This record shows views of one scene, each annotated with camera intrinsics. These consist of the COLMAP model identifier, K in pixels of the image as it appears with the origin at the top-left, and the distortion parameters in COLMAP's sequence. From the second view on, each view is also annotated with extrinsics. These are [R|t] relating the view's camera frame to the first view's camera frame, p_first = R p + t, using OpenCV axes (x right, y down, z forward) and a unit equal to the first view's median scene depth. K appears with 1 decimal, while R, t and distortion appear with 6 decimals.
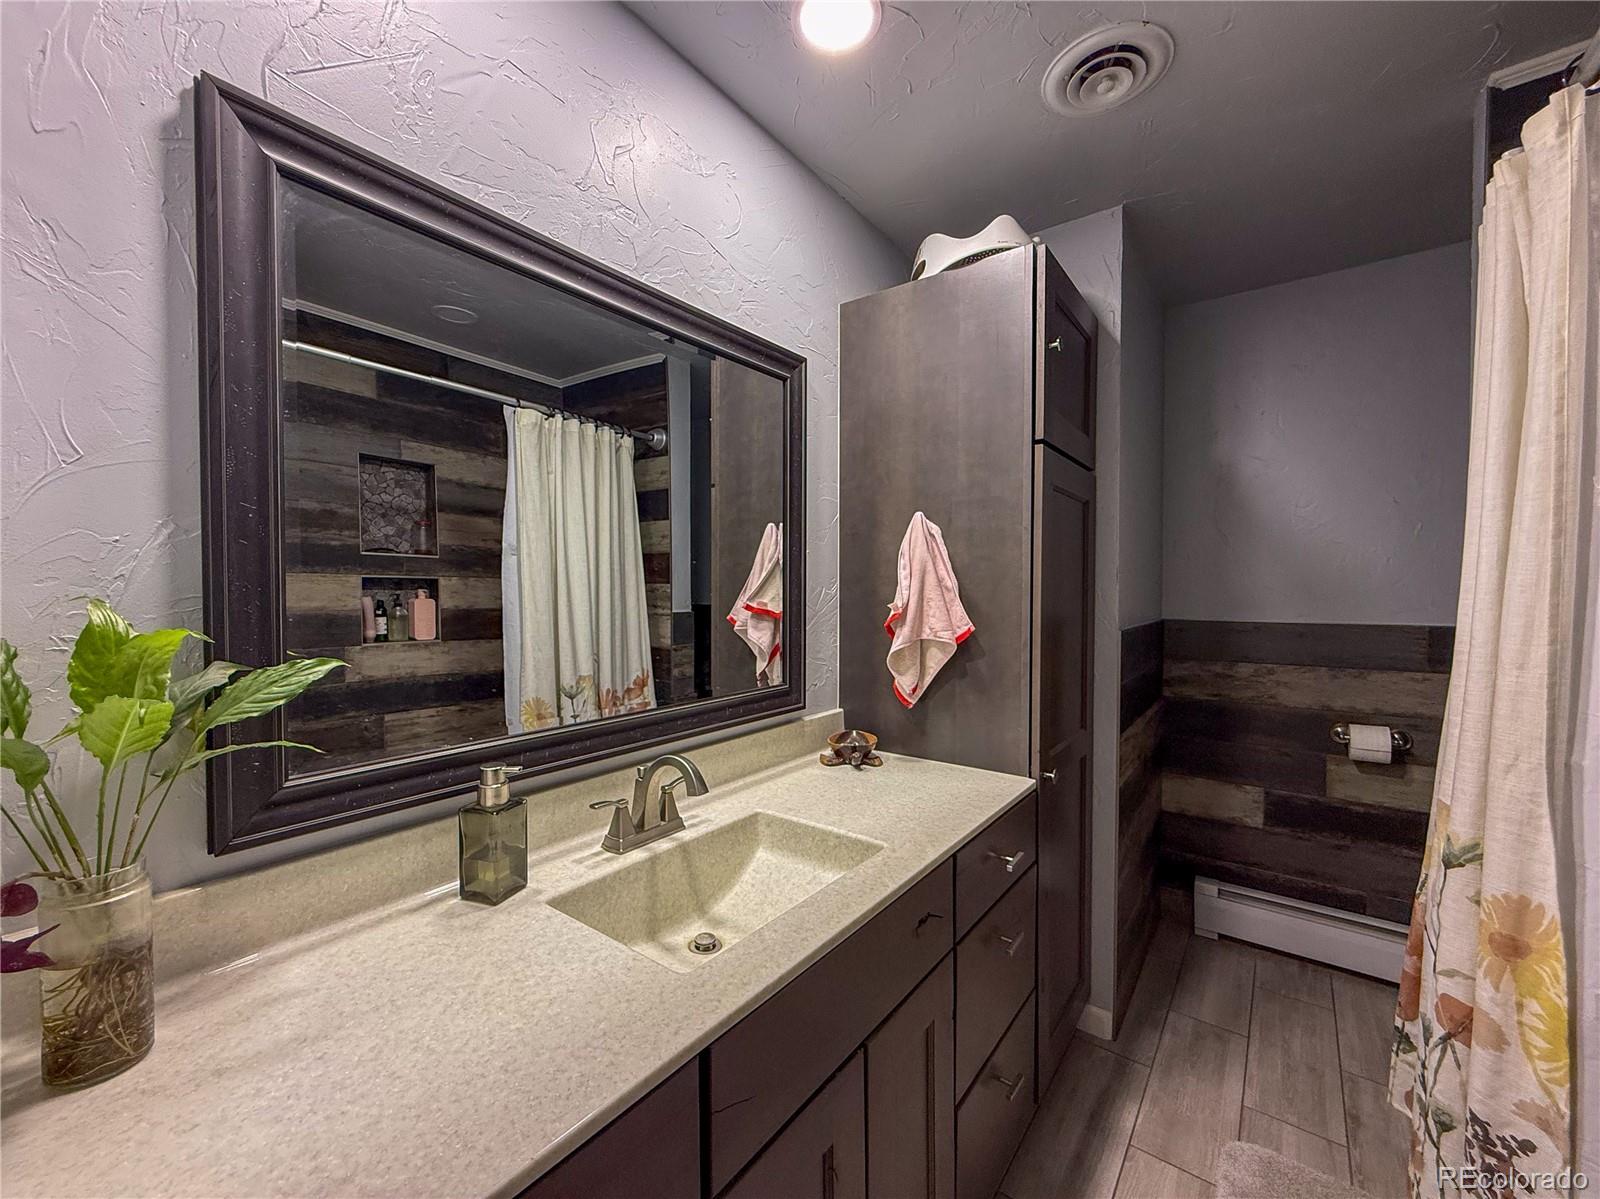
lens RADIAL K [[660.7, 0, 800.0], [0, 660.7, 599.5], [0, 0, 1]] dist [-0.000445, 0.000186]
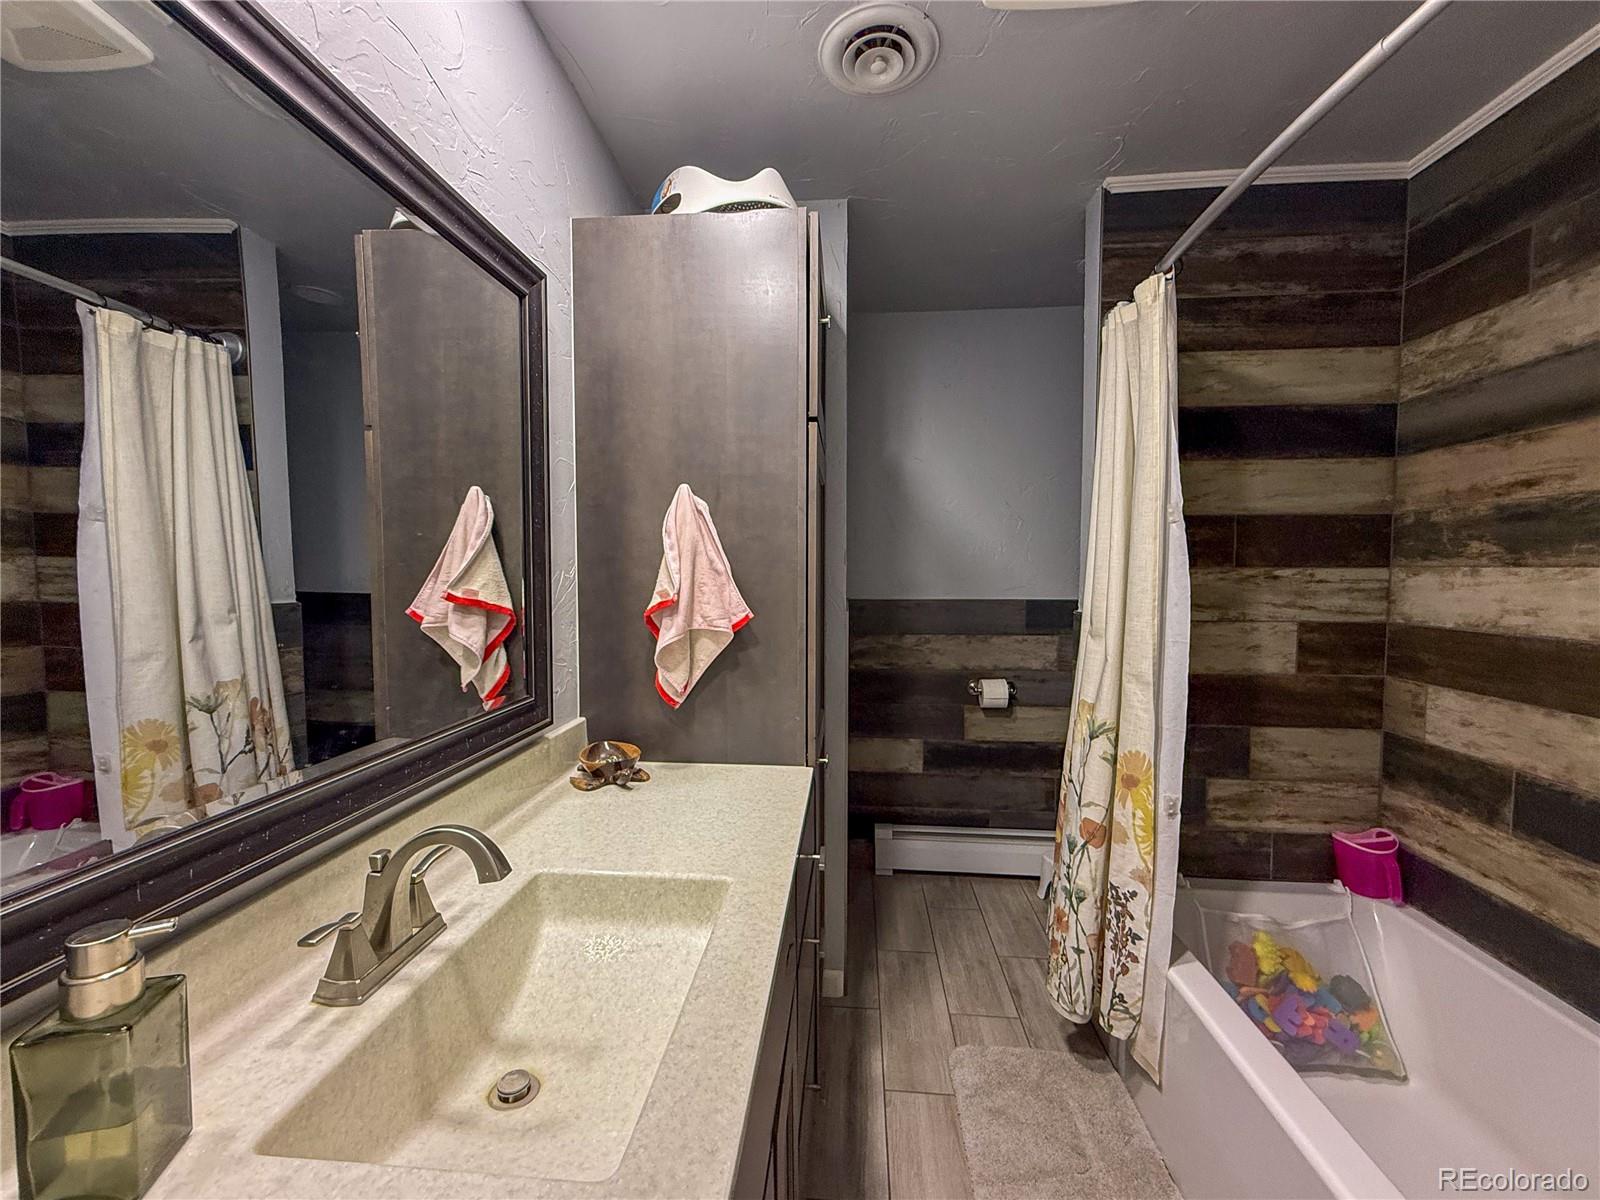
lens RADIAL K [[660.7, 0, 800.0], [0, 660.7, 600.0], [0, 0, 1]] dist [-0.000445, 0.000186]
pose [[0.842281, -0.025053, 0.538456, -0.167300], [0.010084, 0.999477, 0.030729, -0.004495], [-0.538944, -0.020452, 0.842093, 0.179705]]
